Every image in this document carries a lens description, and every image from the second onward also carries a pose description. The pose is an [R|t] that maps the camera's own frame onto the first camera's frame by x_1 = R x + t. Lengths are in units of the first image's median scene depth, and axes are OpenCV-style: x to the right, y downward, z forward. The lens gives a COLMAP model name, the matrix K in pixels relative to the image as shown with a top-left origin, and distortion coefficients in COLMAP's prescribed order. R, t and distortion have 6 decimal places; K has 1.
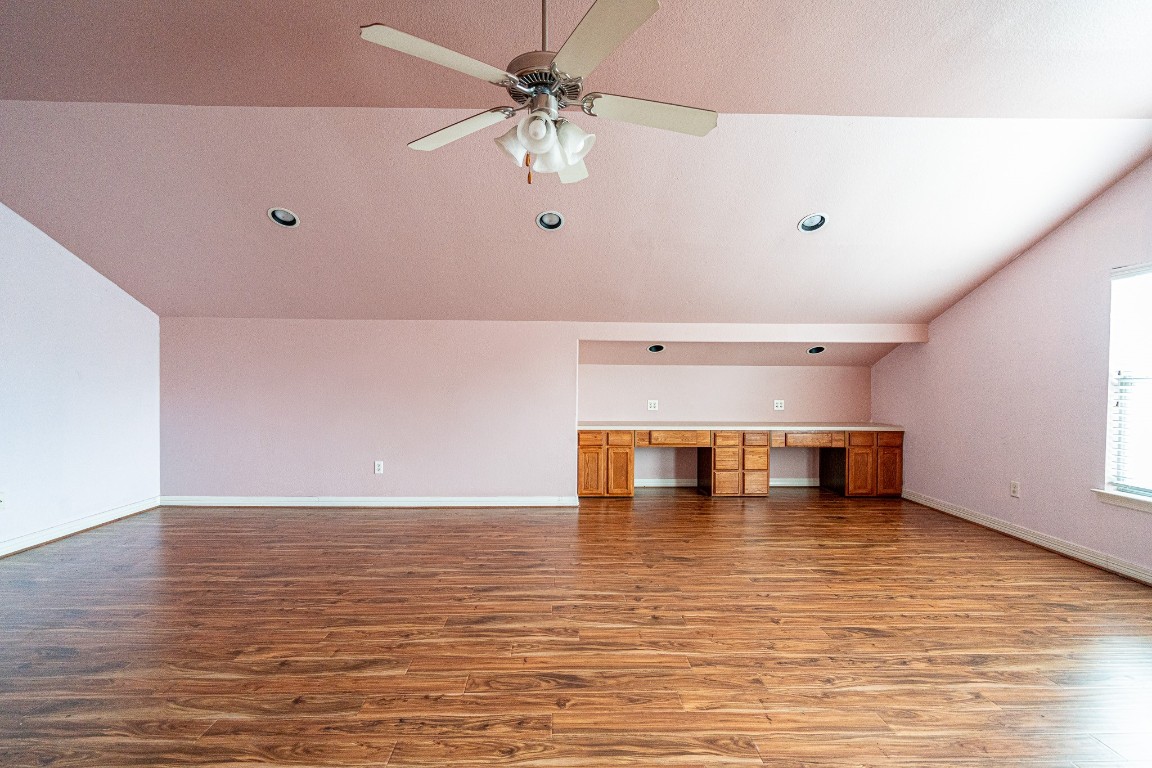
lens RADIAL K [[490.5, 0, 572.8], [0, 490.5, 385.3], [0, 0, 1]] dist [-0.000783, -0.000599]
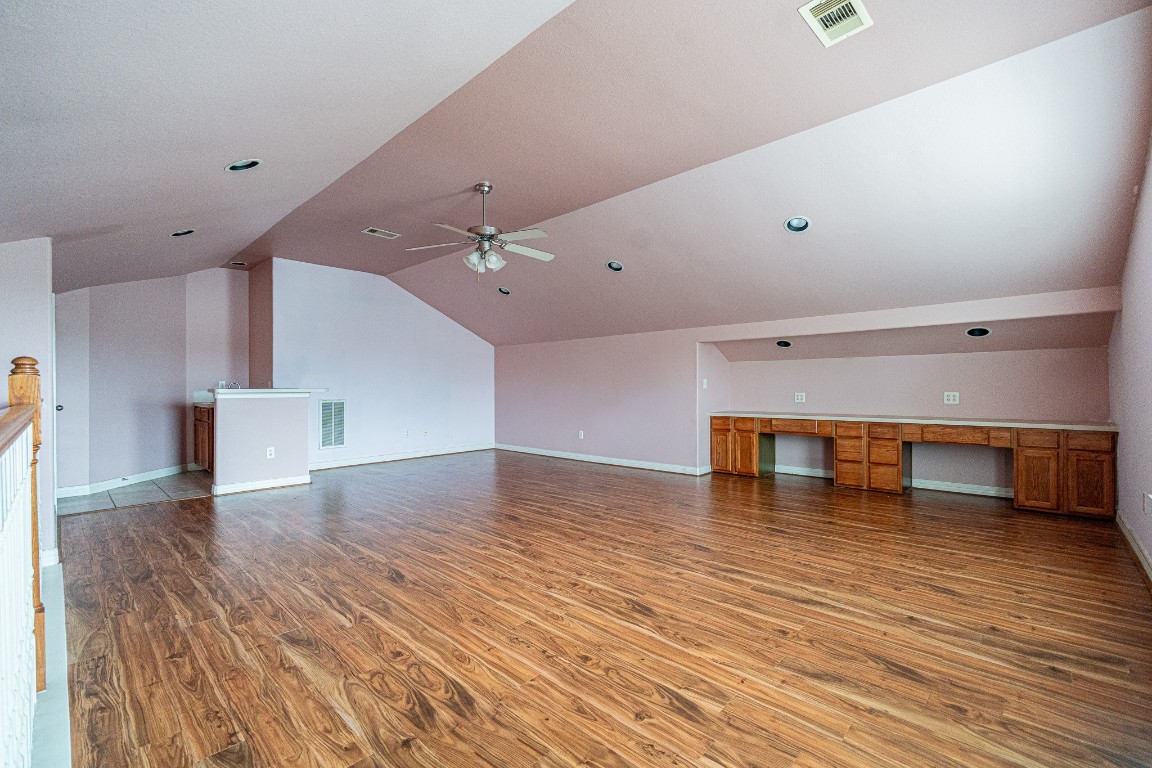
lens RADIAL K [[490.5, 0, 572.8], [0, 490.5, 385.3], [0, 0, 1]] dist [-0.000783, -0.000599]
pose [[0.707458, -0.013099, -0.706634, 0.978130], [-0.000529, 0.999818, -0.019064, 0.060715], [0.706755, 0.013861, 0.707323, -0.155904]]
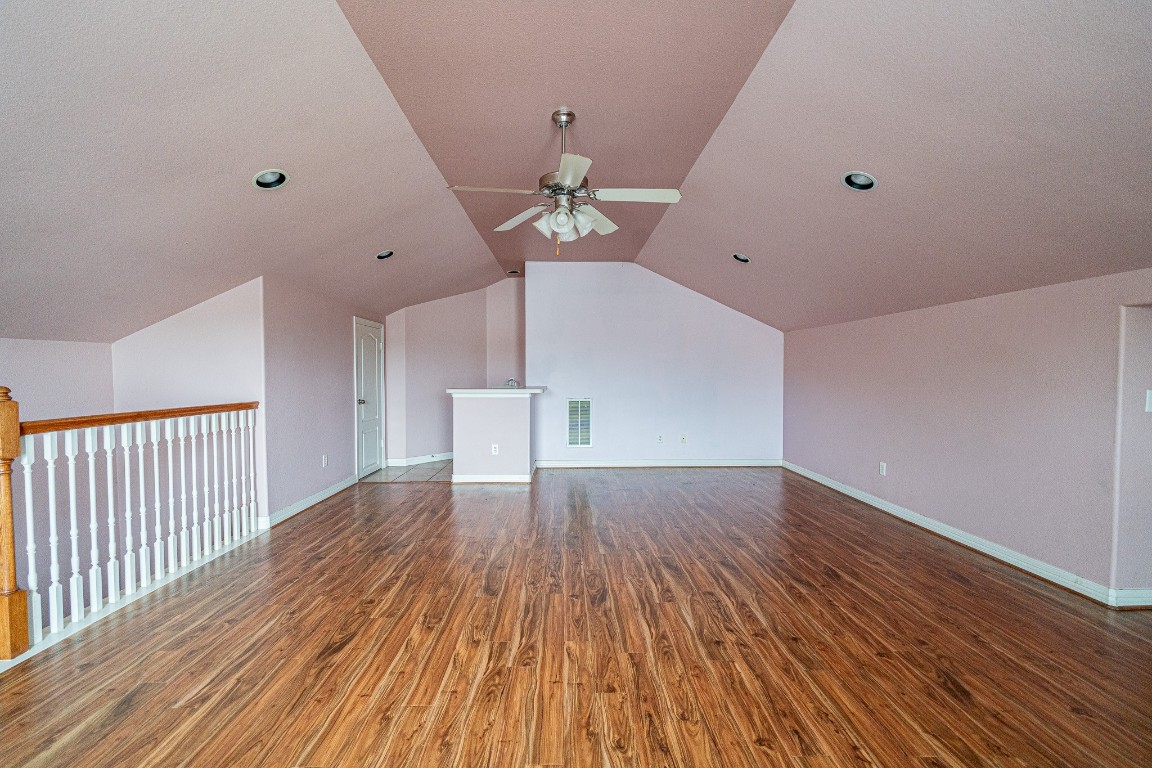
lens RADIAL K [[490.5, 0, 572.8], [0, 490.5, 385.3], [0, 0, 1]] dist [-0.000783, -0.000599]
pose [[-0.006768, 0.017349, -0.999827, 0.826096], [-0.016595, 0.999710, 0.017459, -0.005728], [0.999839, 0.016711, -0.006478, 0.571965]]
